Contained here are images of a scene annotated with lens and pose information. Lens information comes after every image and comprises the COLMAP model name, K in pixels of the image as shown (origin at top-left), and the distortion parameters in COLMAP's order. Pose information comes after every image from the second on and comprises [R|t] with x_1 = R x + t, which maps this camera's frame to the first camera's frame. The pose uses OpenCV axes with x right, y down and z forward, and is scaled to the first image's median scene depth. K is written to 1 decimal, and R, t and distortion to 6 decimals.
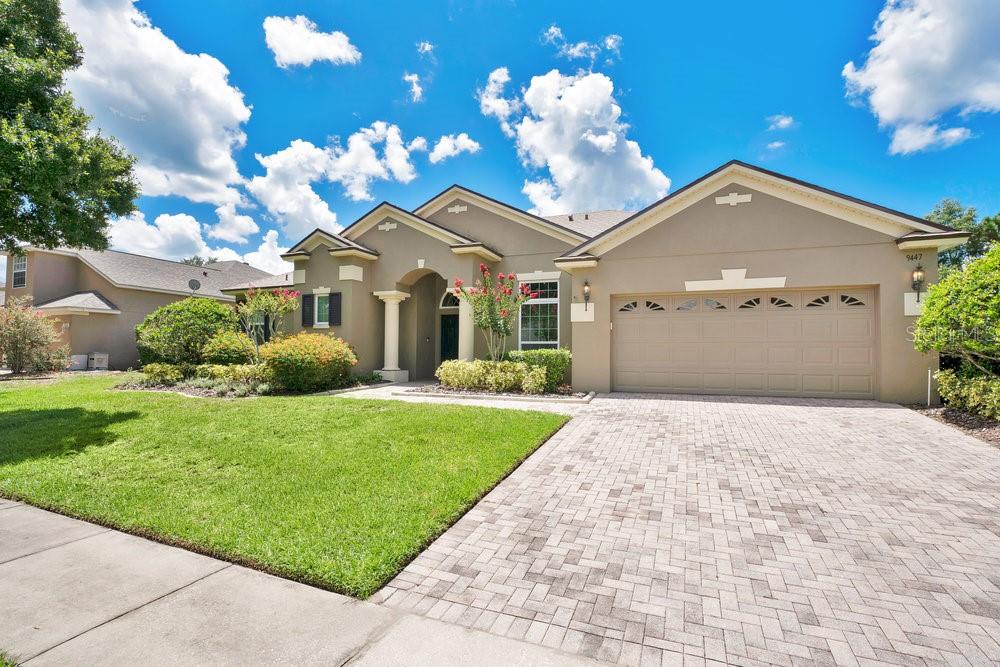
lens RADIAL K [[468.0, 0, 500.4], [0, 468.0, 324.9], [0, 0, 1]] dist [-0.074579, 0.029725]
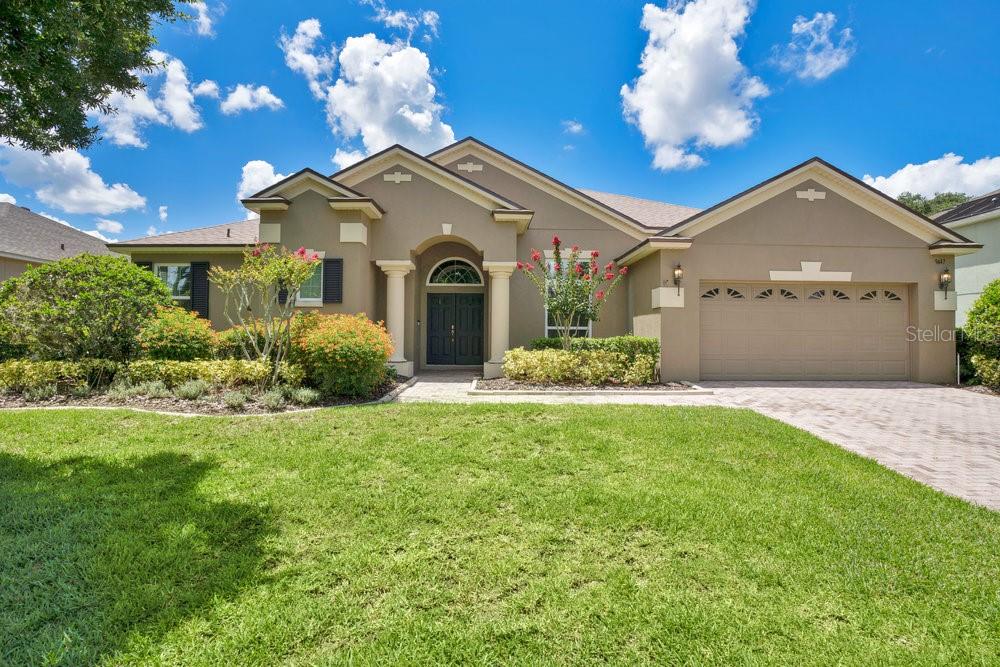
lens RADIAL K [[475.3, 0, 502.4], [0, 475.3, 329.5], [0, 0, 1]] dist [-0.075938, 0.031262]
pose [[0.922510, 0.005936, 0.385927, -0.446324], [-0.024452, 0.998772, 0.043086, 0.004777], [-0.385198, -0.049184, 0.921522, 0.228657]]
